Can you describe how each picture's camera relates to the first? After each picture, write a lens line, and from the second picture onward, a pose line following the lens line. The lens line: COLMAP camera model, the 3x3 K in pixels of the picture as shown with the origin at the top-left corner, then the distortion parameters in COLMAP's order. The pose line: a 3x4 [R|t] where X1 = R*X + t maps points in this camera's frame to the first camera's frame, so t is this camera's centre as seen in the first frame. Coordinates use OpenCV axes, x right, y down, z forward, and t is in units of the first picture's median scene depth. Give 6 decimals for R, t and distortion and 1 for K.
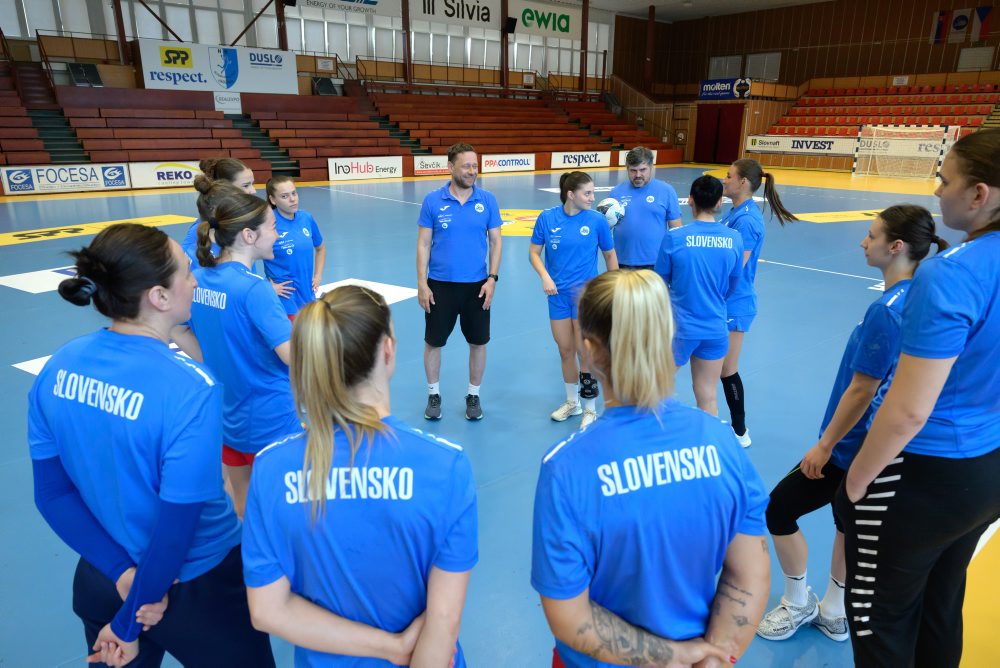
lens RADIAL K [[715.3, 0, 506.7], [0, 715.3, 338.6], [0, 0, 1]] dist [-0.013727, 0.001469]
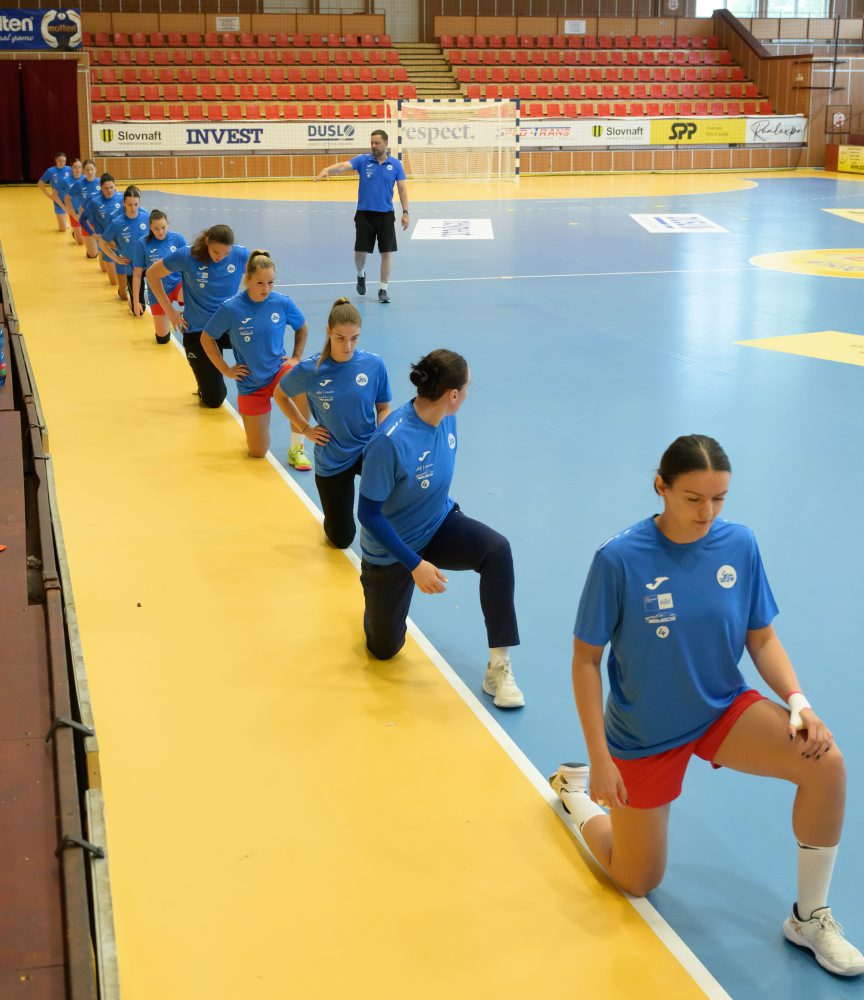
lens RADIAL K [[1244.9, 0, 435.4], [0, 1244.9, 505.8], [0, 0, 1]] dist [-0.004339, 0.000000]
pose [[0.515083, -0.274769, 0.811906, -0.342111], [0.256221, 0.953274, 0.160062, -0.104300], [-0.817949, 0.125582, 0.561417, 0.337217]]
